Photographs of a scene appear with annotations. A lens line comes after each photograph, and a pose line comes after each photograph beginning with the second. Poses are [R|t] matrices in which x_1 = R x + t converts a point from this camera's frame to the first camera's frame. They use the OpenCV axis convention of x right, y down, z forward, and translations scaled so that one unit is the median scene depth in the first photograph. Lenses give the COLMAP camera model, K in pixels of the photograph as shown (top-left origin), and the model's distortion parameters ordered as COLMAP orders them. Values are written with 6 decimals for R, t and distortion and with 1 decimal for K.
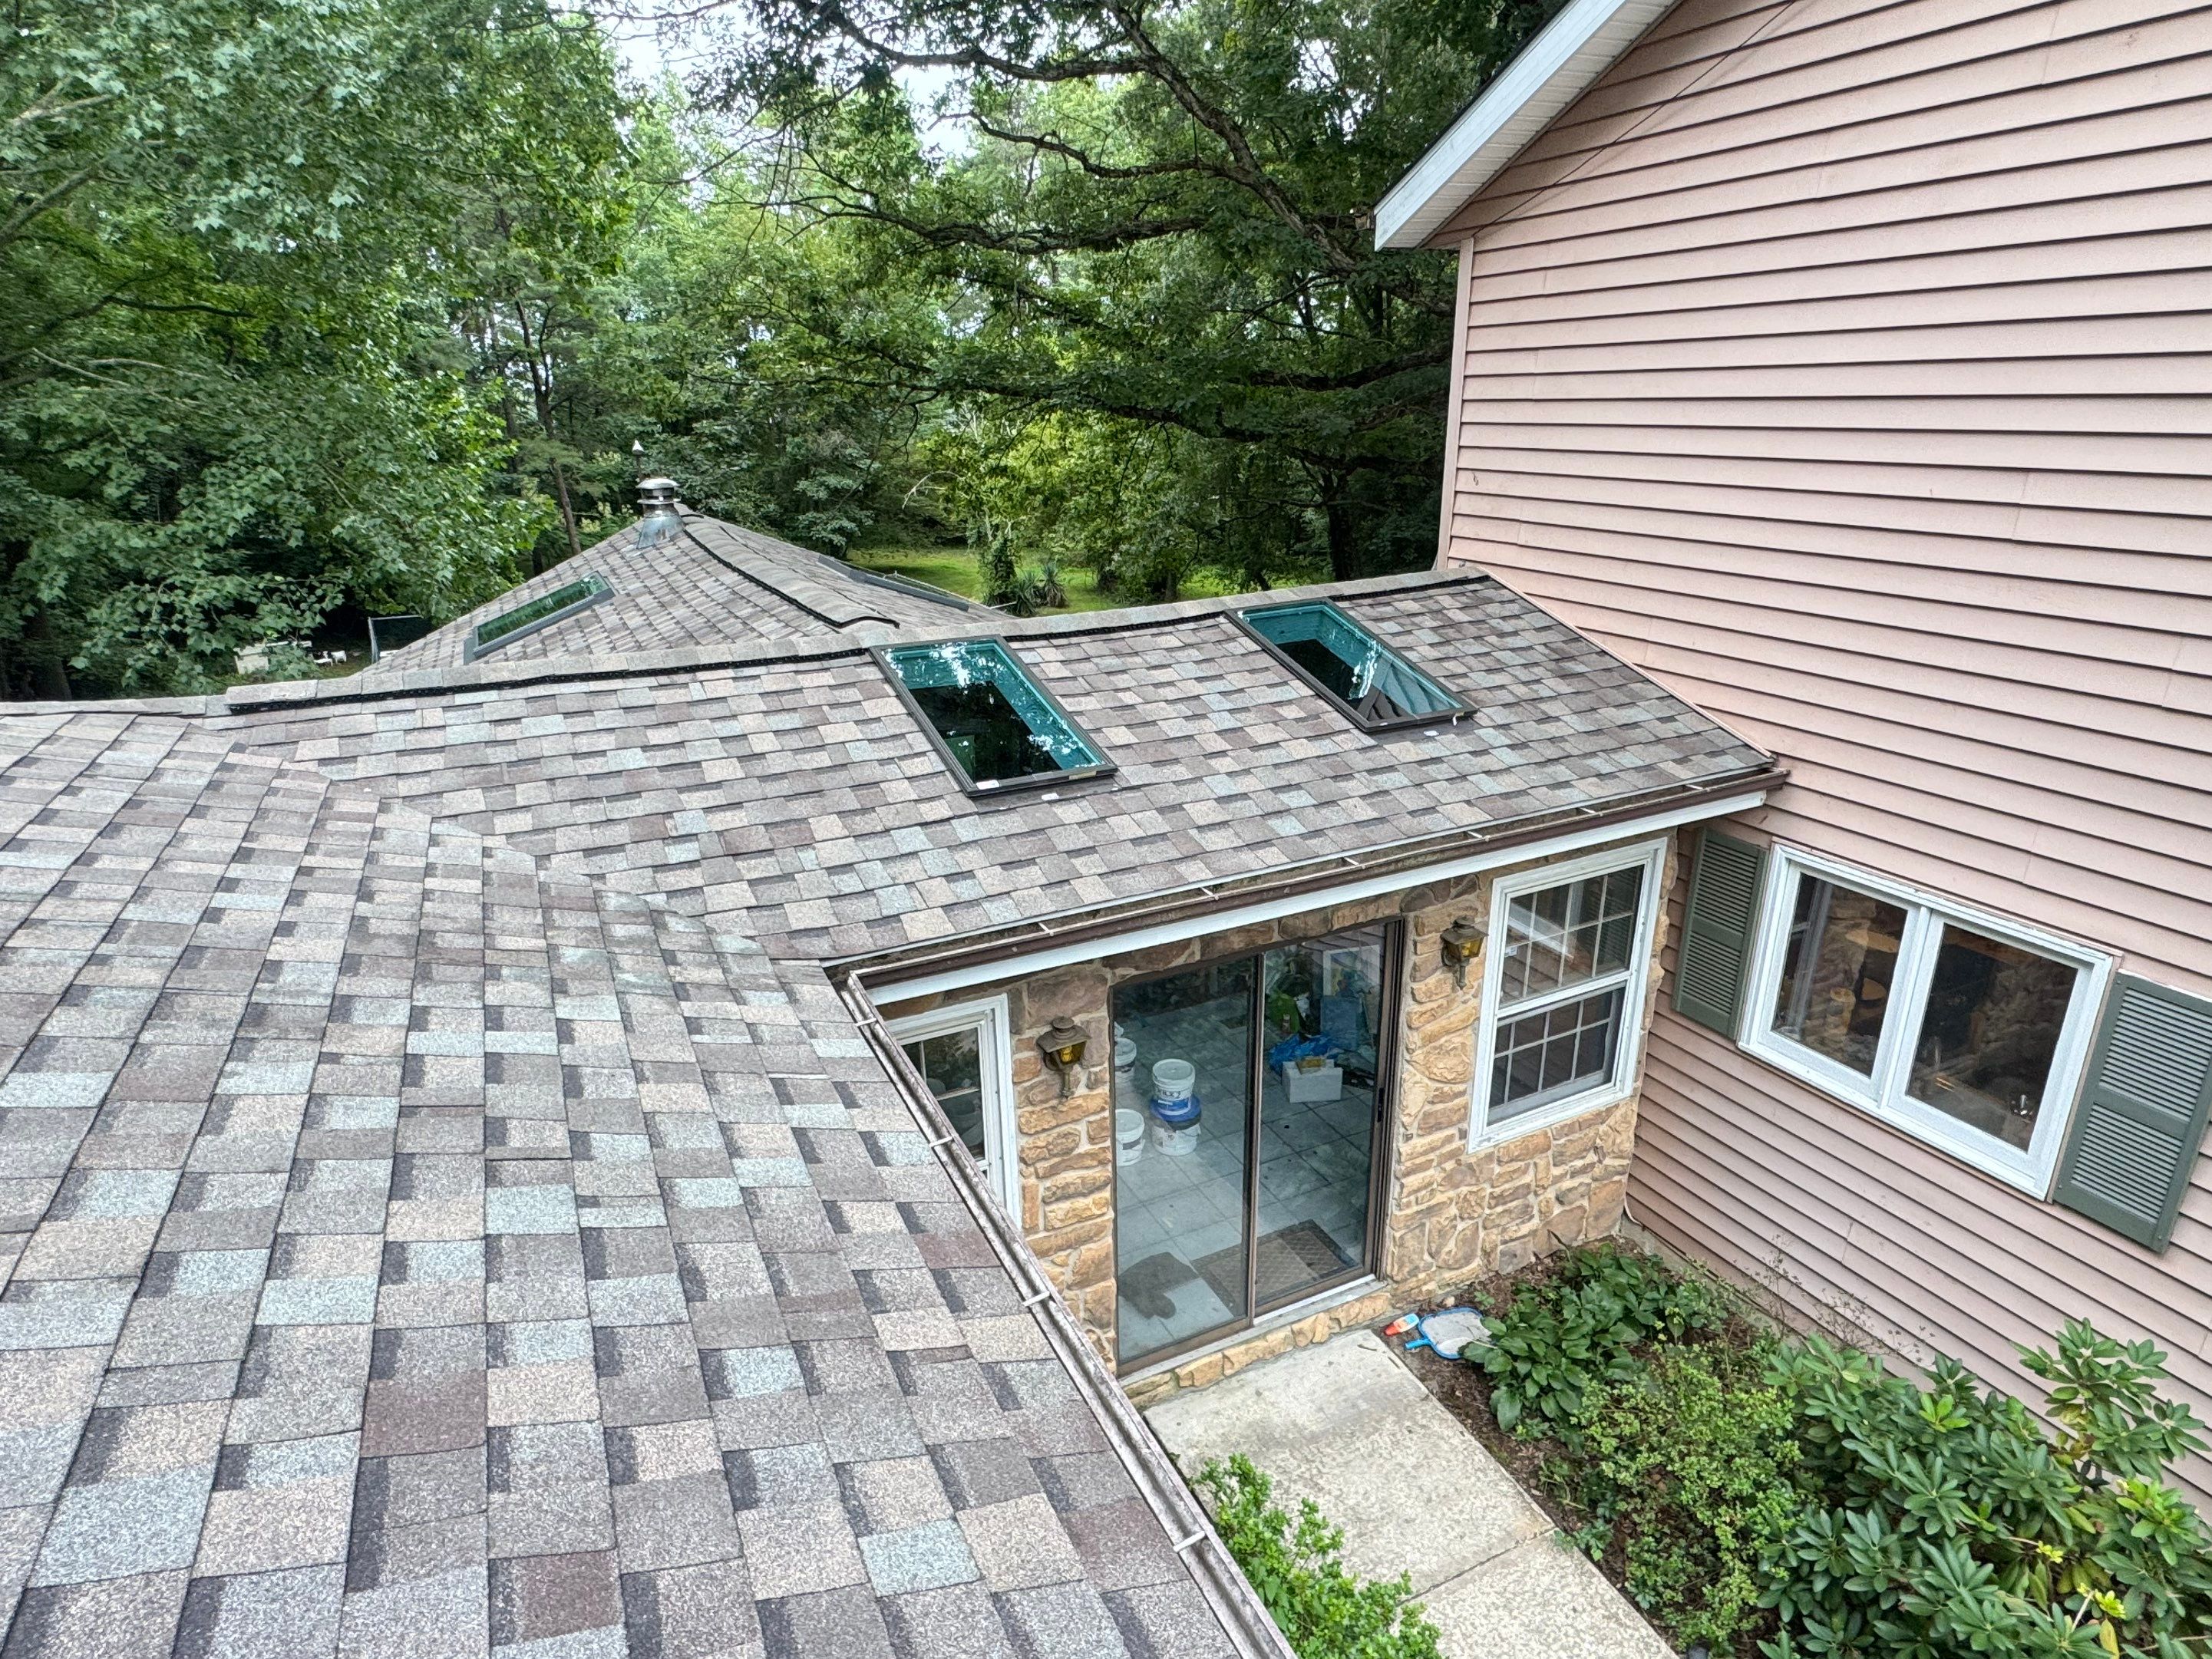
lens RADIAL K [[1234.1, 0, 1108.9], [0, 1234.1, 827.7], [0, 0, 1]] dist [0.001946, -0.001929]
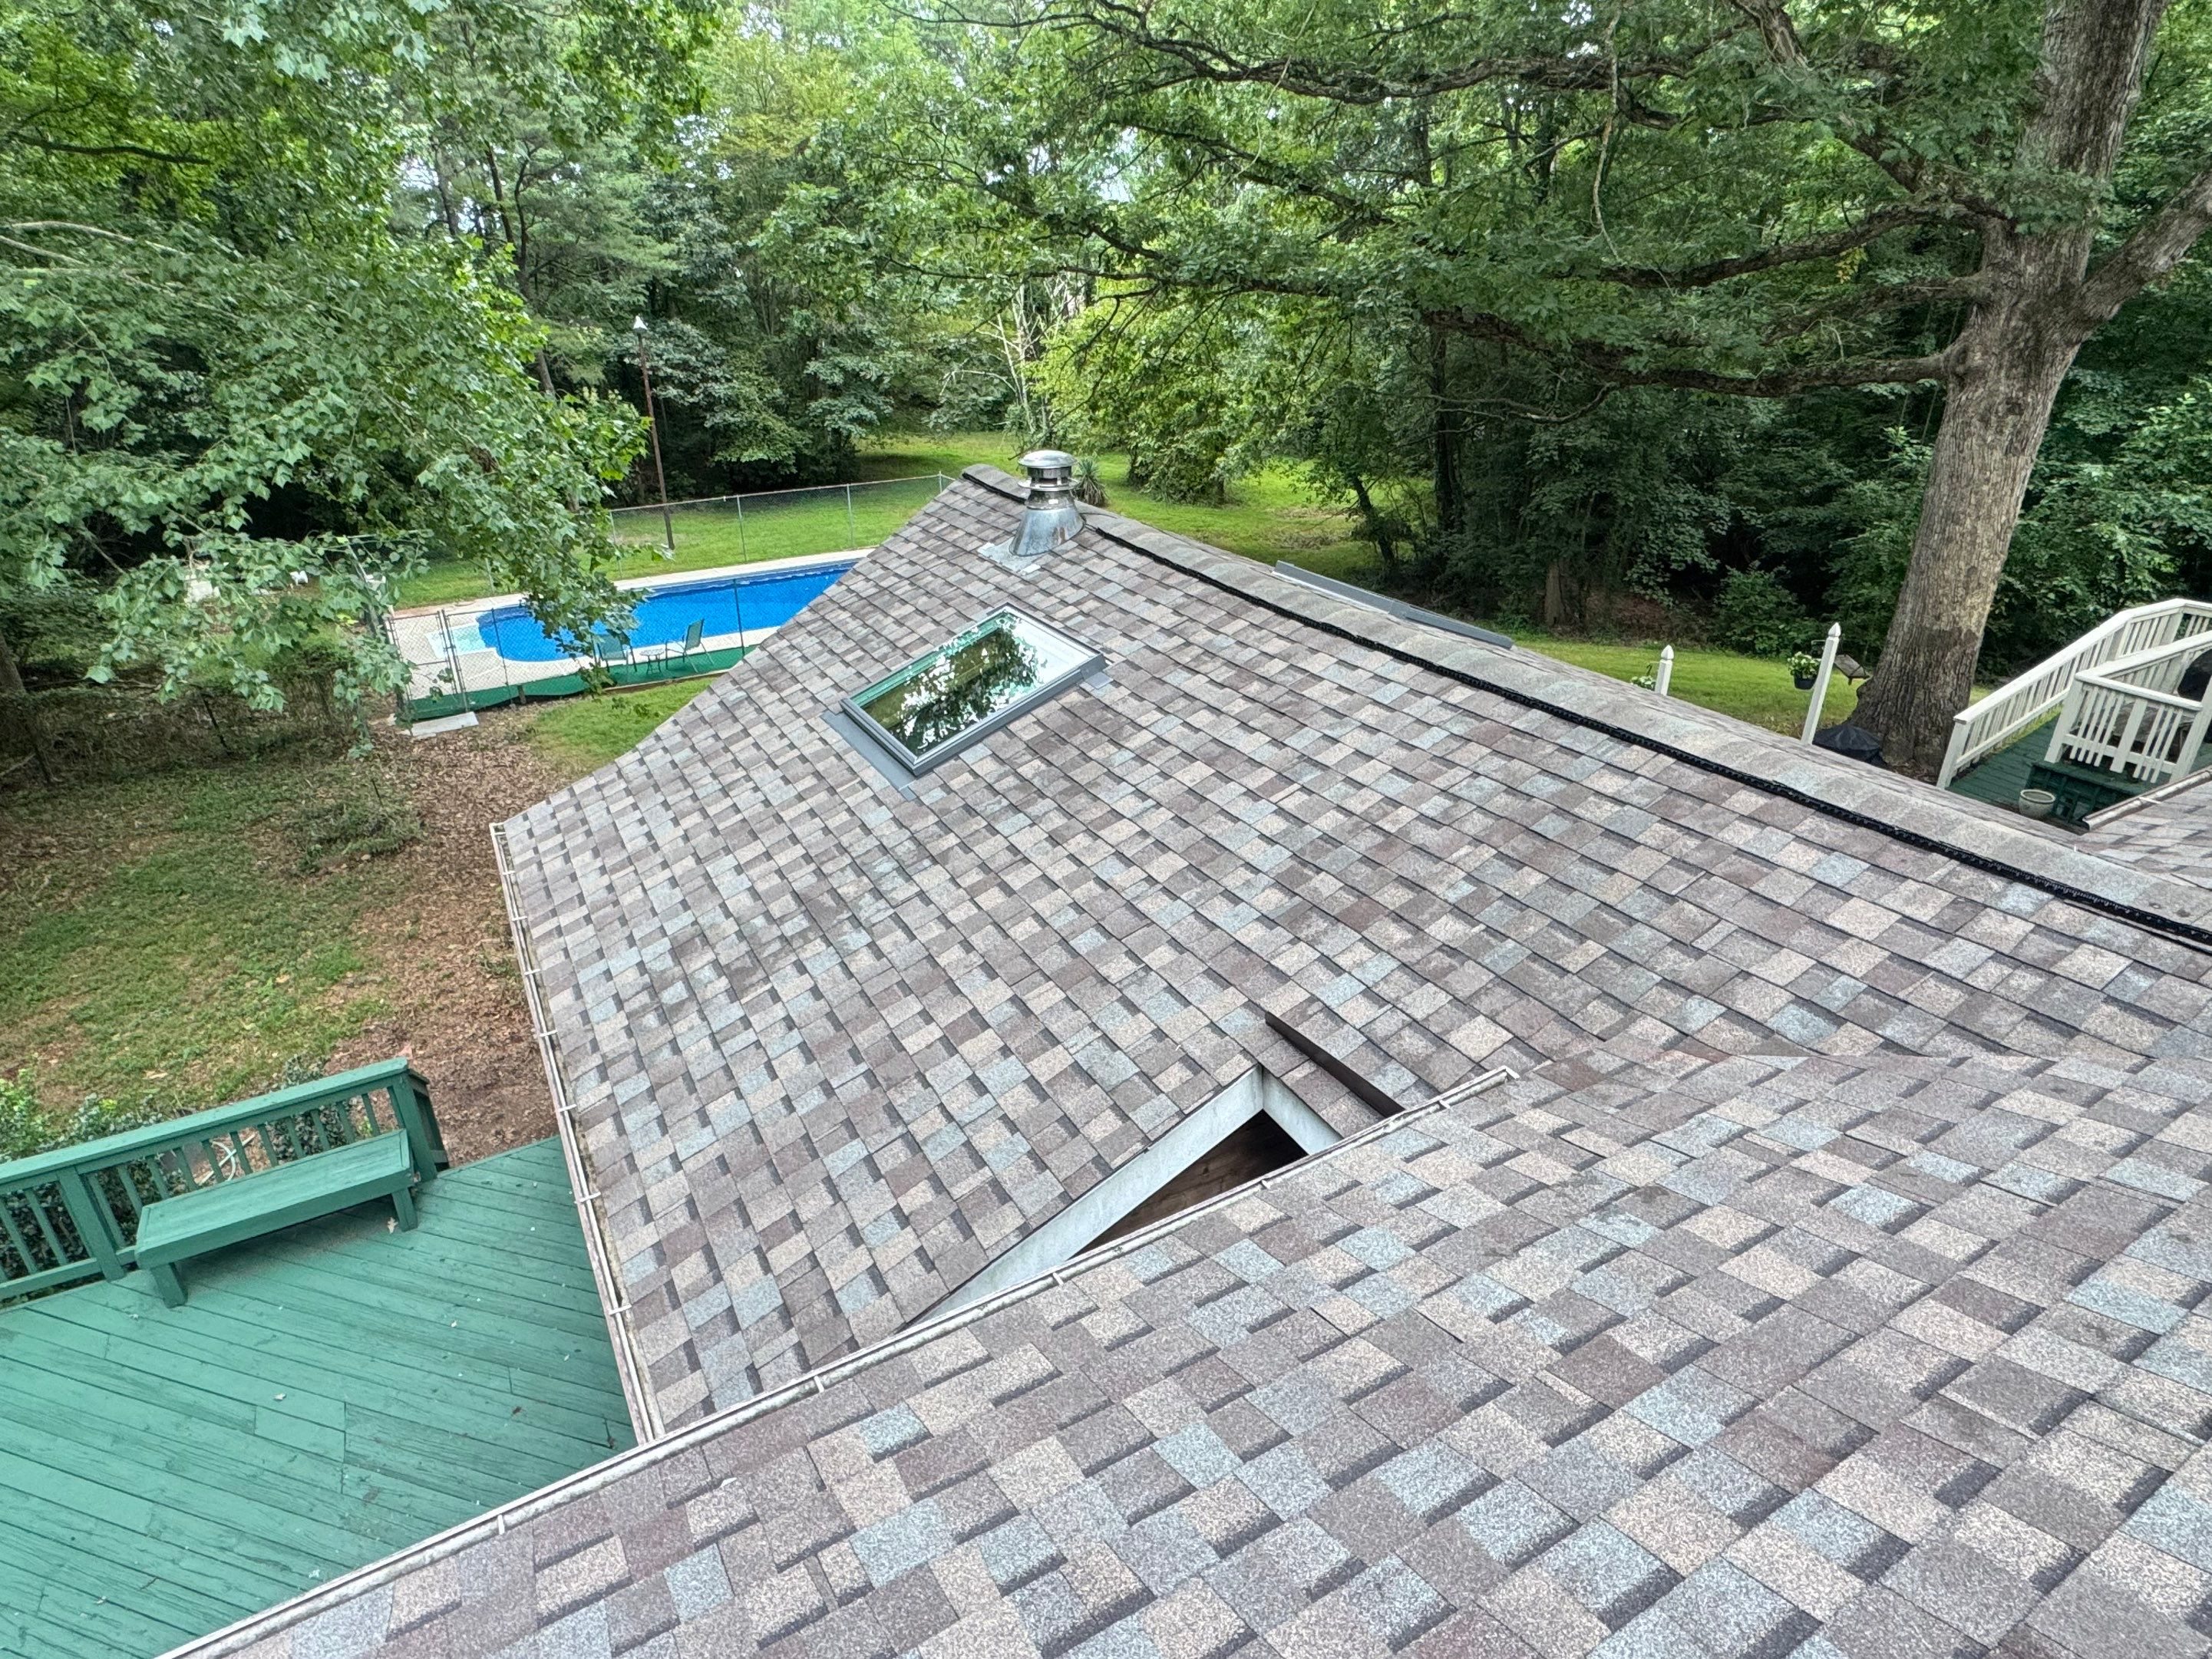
lens RADIAL K [[1234.1, 0, 1105.9], [0, 1234.1, 836.3], [0, 0, 1]] dist [0.001946, -0.001929]
pose [[0.997968, -0.017922, 0.061142, -0.256231], [0.011201, 0.994029, 0.108540, -0.098467], [-0.062722, -0.107634, 0.992210, 0.205285]]
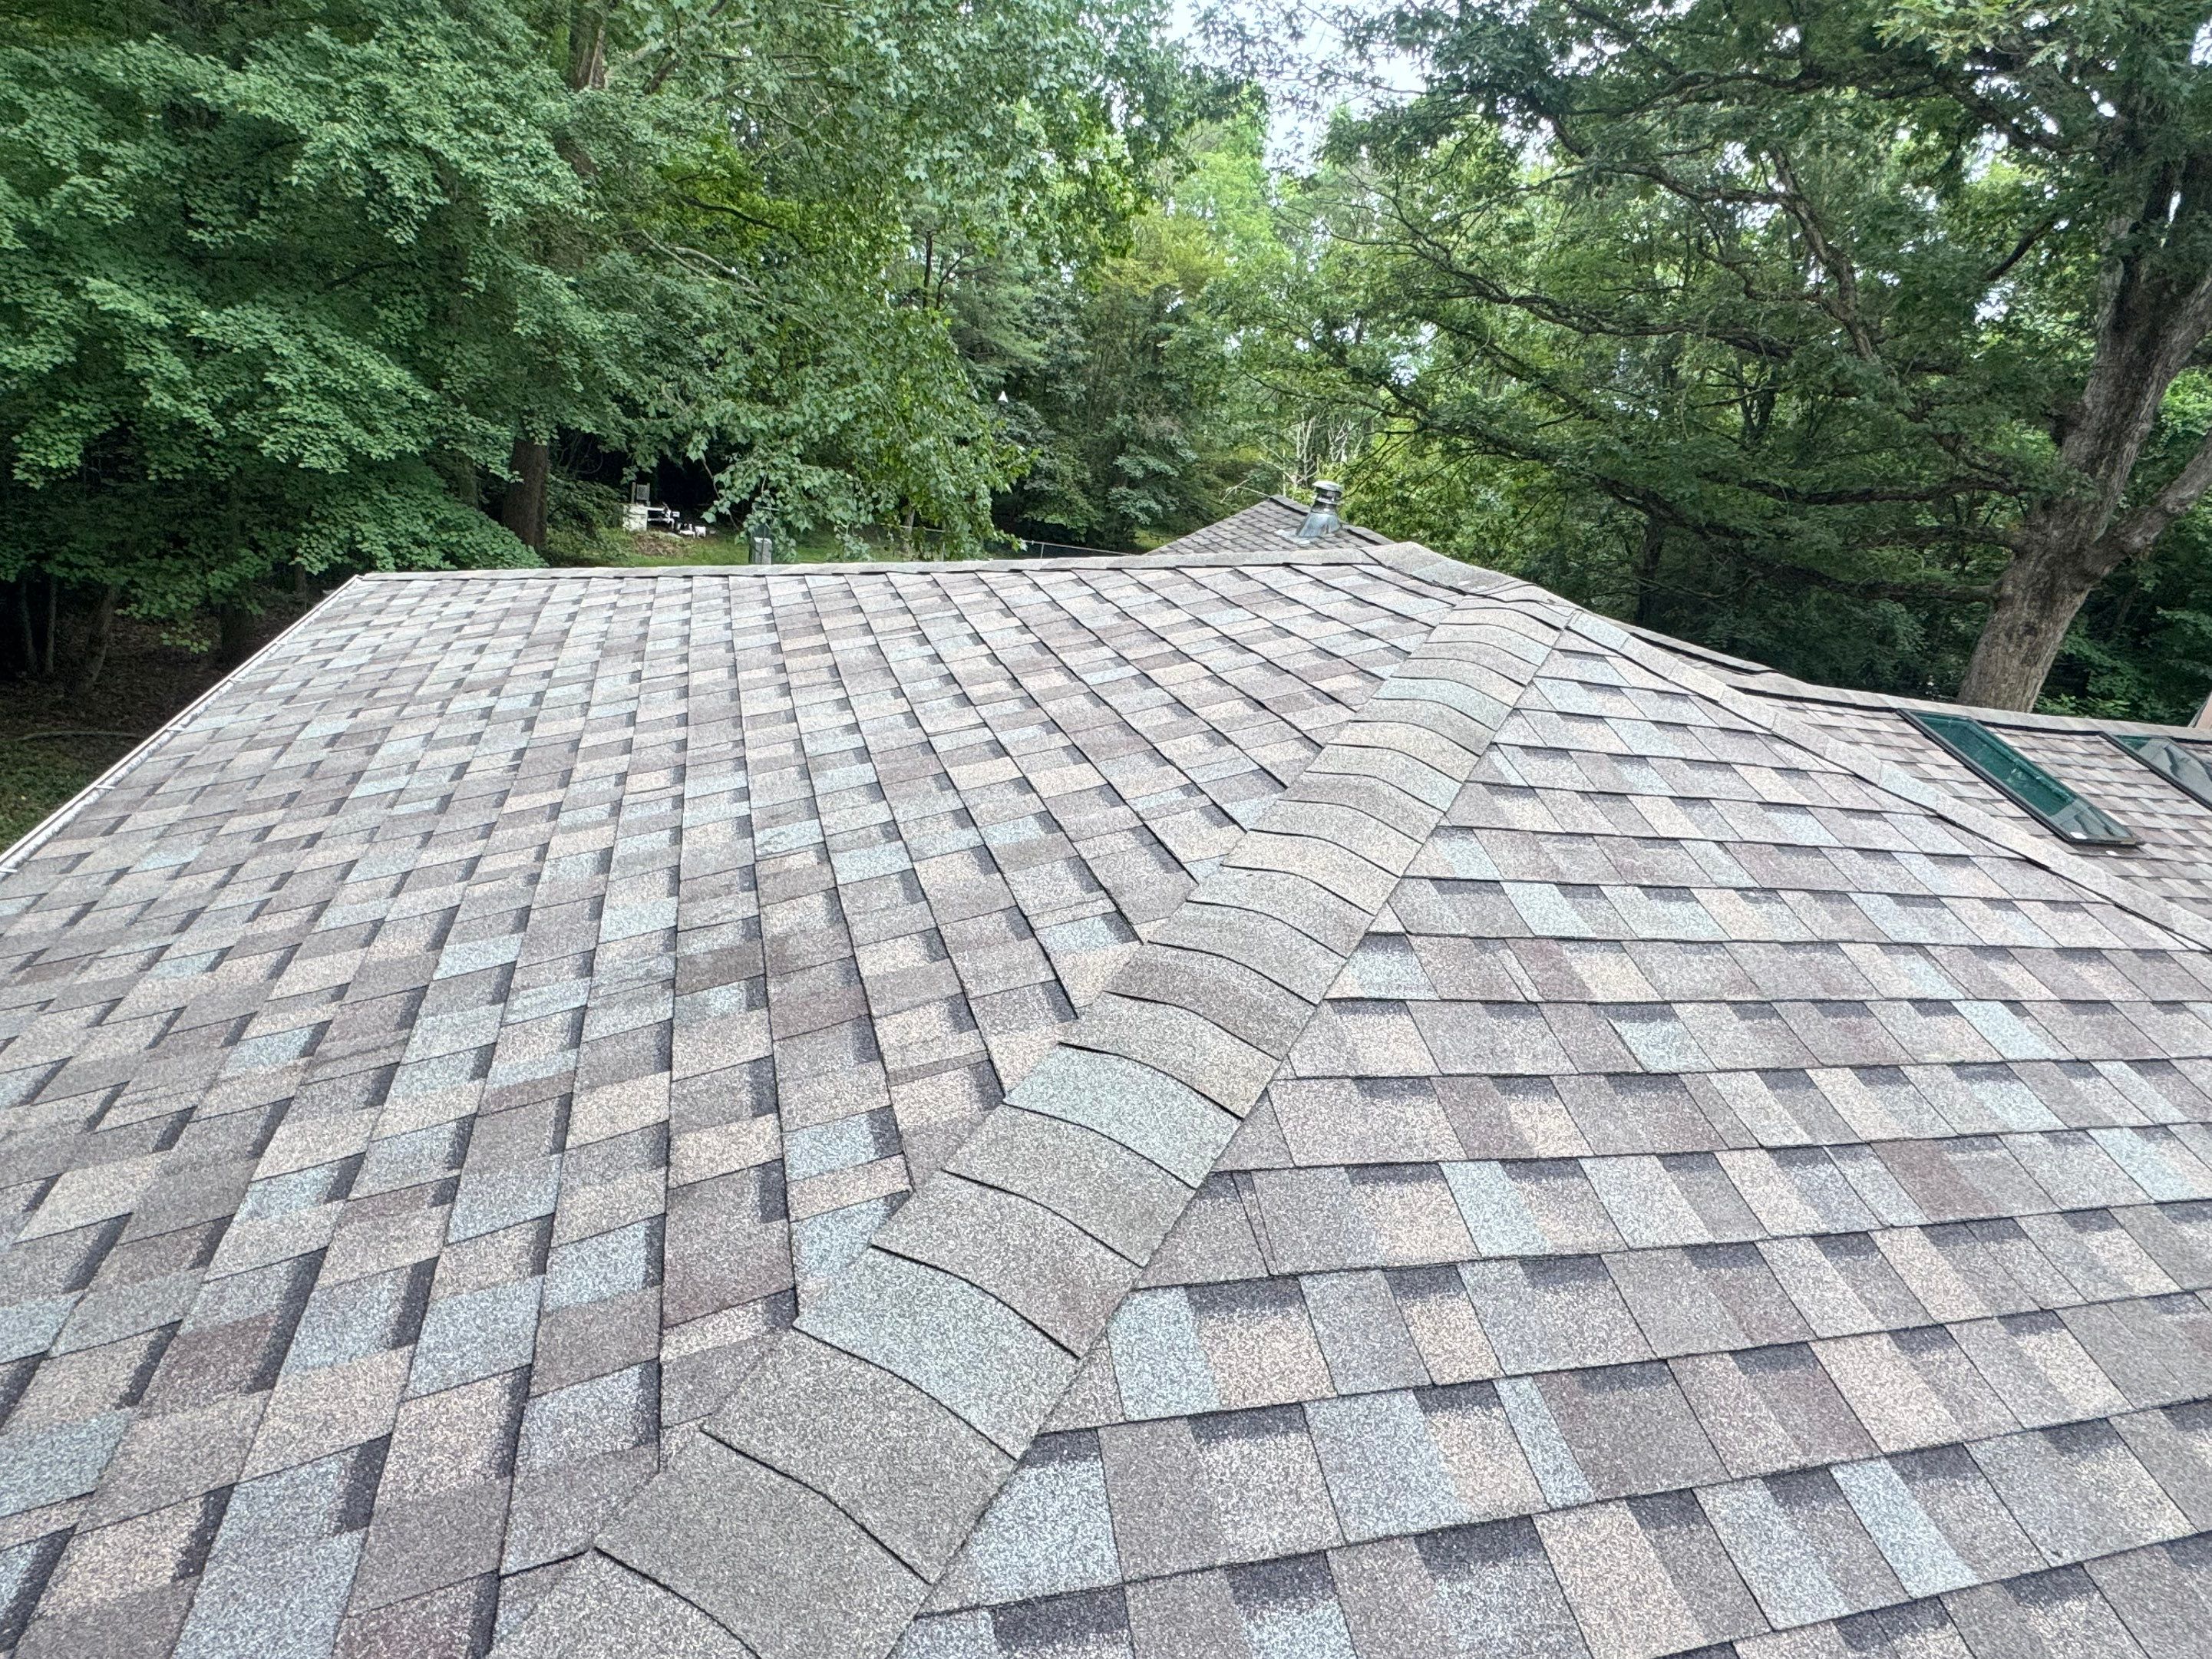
lens RADIAL K [[1234.1, 0, 1106.4], [0, 1234.1, 831.0], [0, 0, 1]] dist [0.001946, -0.001929]
pose [[0.970640, 0.227665, -0.077627, -0.274127], [-0.227354, 0.973726, 0.012940, 0.049198], [0.078533, 0.005089, 0.996899, -0.122698]]
